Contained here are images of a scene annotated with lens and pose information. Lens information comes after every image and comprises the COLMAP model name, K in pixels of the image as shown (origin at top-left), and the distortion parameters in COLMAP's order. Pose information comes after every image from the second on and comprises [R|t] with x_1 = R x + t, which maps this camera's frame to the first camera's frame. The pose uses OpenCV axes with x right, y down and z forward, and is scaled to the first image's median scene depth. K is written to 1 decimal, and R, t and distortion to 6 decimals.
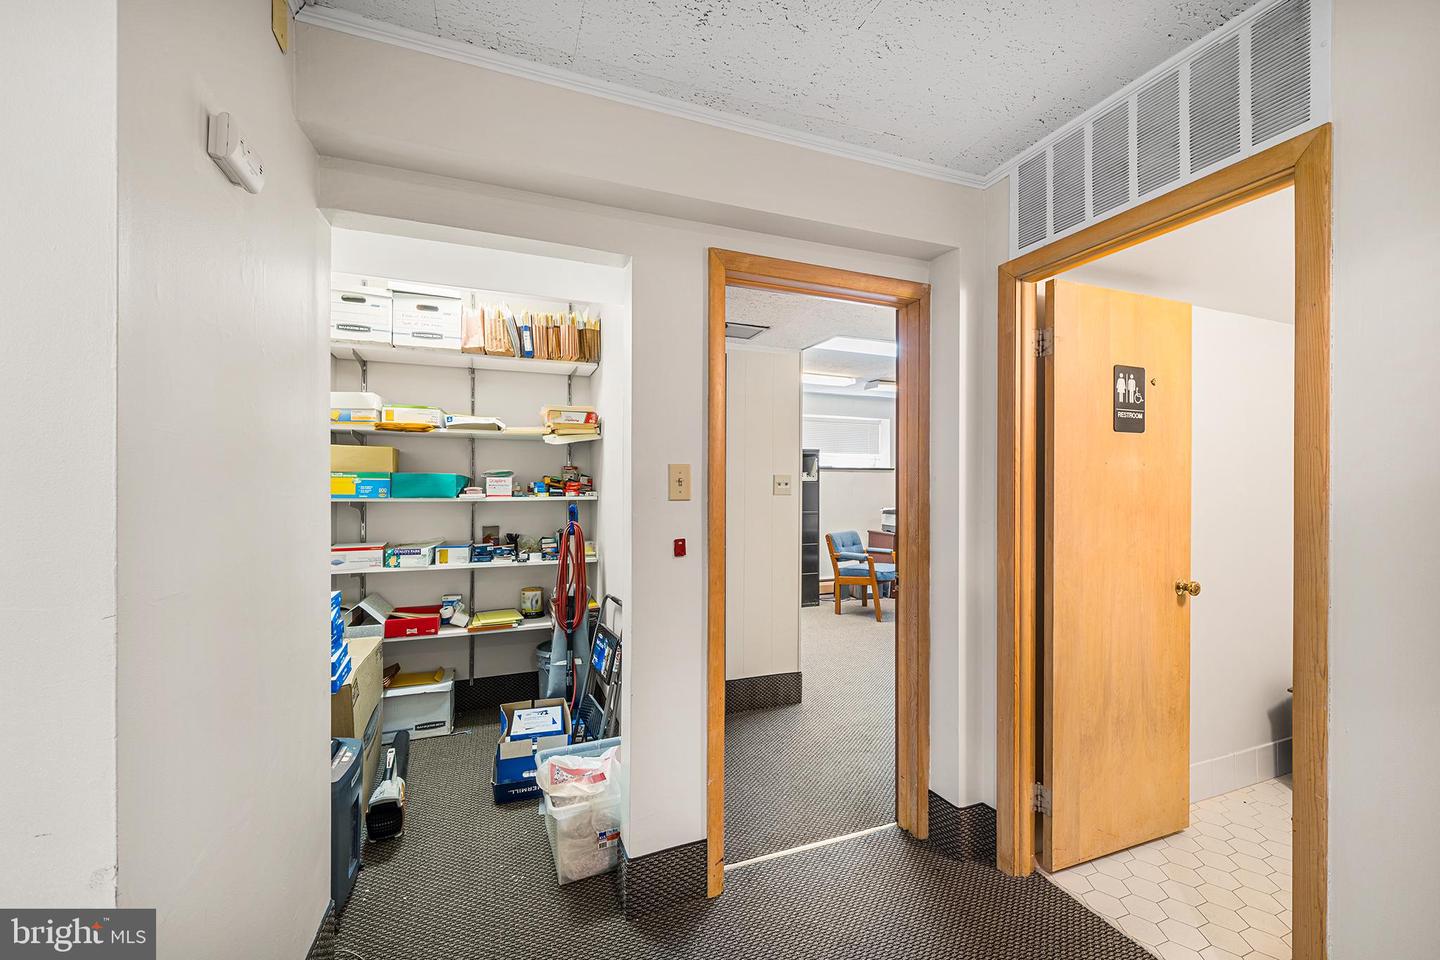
lens RADIAL K [[580.8, 0, 722.4], [0, 580.8, 483.4], [0, 0, 1]] dist [-0.003836, -0.000136]
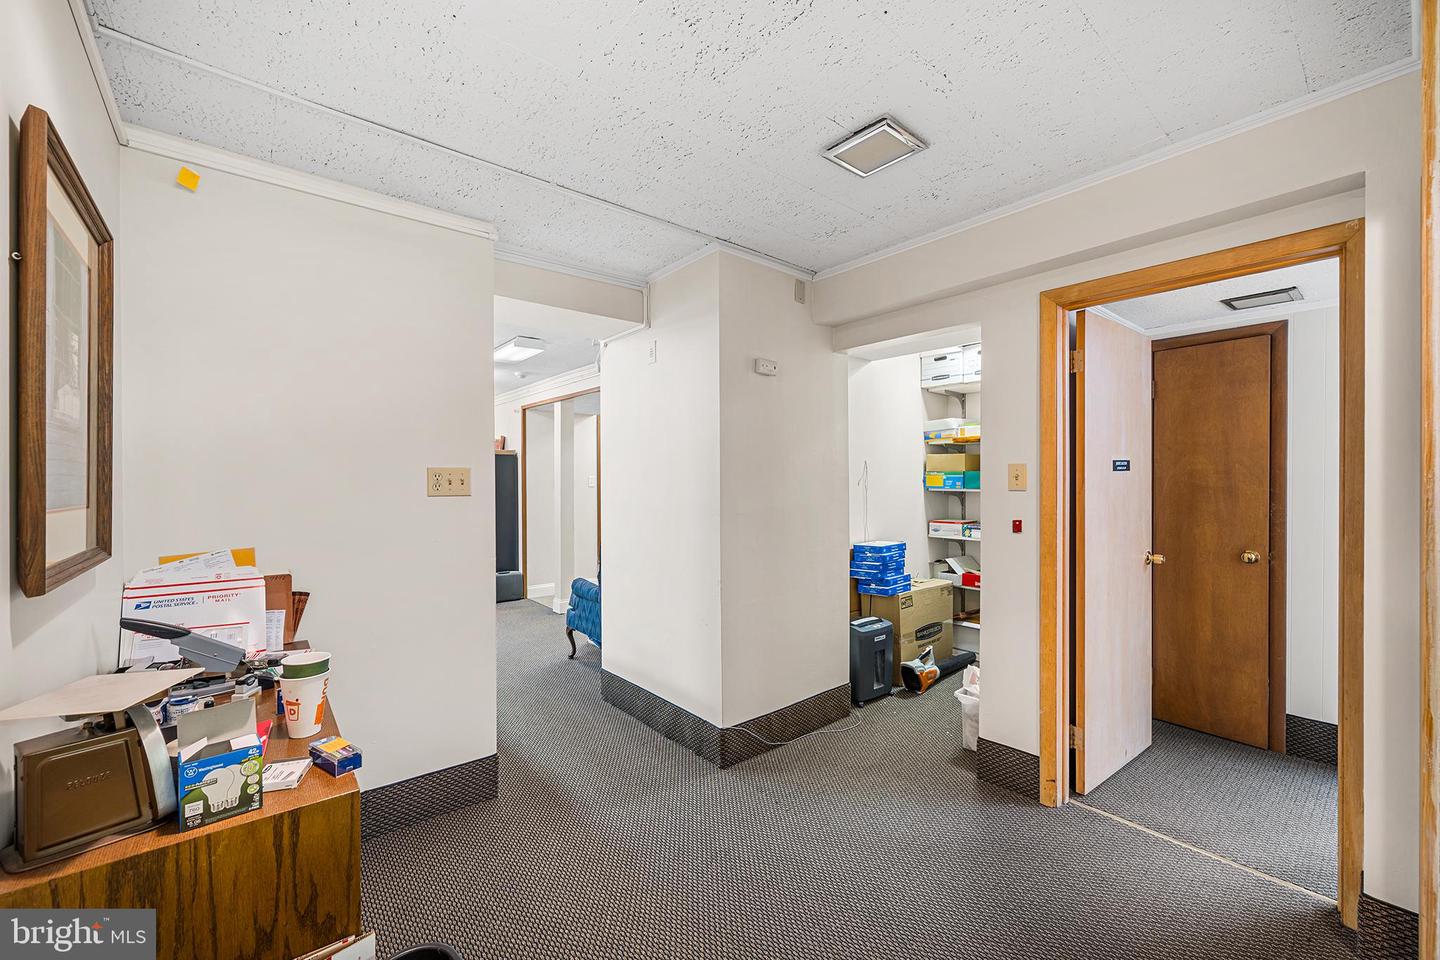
lens RADIAL K [[580.8, 0, 718.4], [0, 580.8, 482.8], [0, 0, 1]] dist [-0.003836, -0.000136]
pose [[0.317784, 0.000787, -0.948163, 0.827826], [0.008027, 0.999962, 0.003520, 0.000366], [0.948129, -0.008730, 0.317765, -0.061150]]
